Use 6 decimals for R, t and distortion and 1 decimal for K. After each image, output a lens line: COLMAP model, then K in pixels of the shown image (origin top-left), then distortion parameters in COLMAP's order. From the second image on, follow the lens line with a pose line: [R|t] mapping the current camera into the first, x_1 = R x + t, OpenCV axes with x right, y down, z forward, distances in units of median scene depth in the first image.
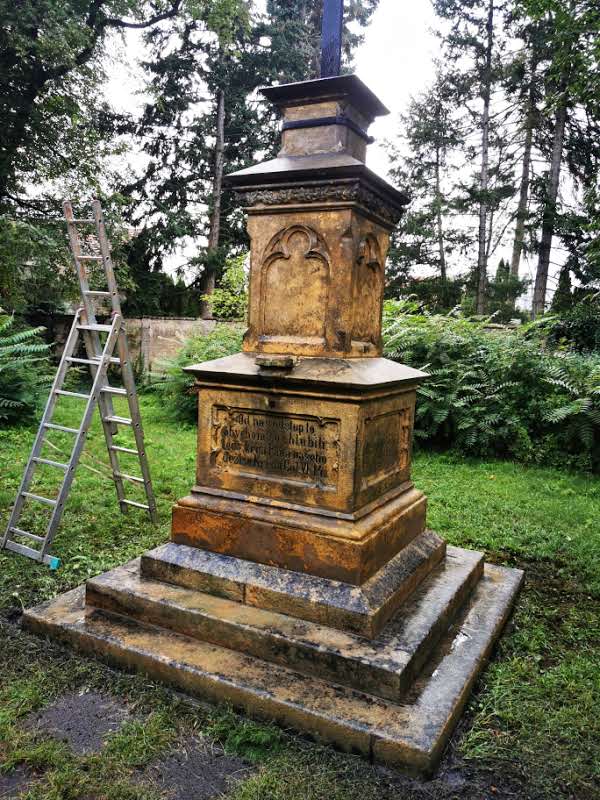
lens RADIAL K [[628.3, 0, 298.7], [0, 628.3, 404.2], [0, 0, 1]] dist [0.007772, -0.005976]
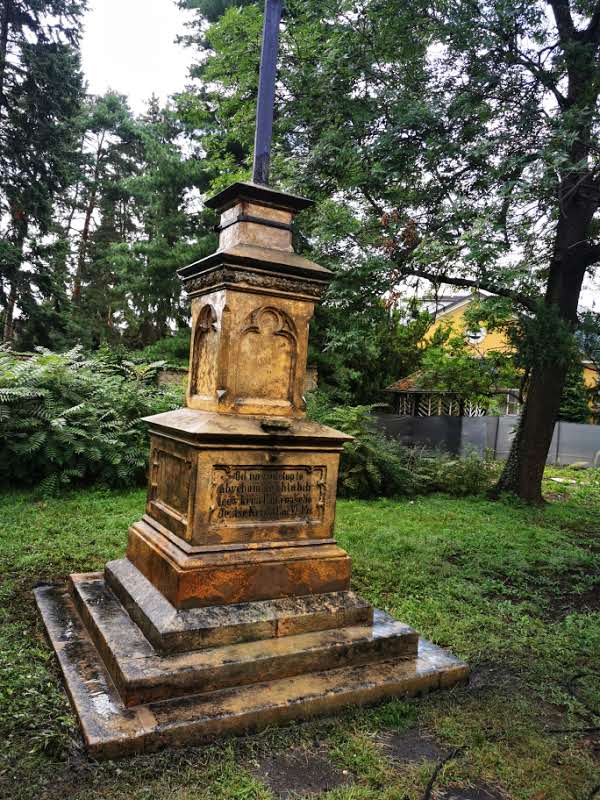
lens RADIAL K [[628.3, 0, 296.6], [0, 628.3, 401.2], [0, 0, 1]] dist [0.007772, -0.005976]
pose [[0.548266, -0.016926, 0.836133, -0.976235], [0.047403, 0.998817, -0.010863, -0.091454], [-0.834960, 0.045591, 0.548419, 0.317644]]
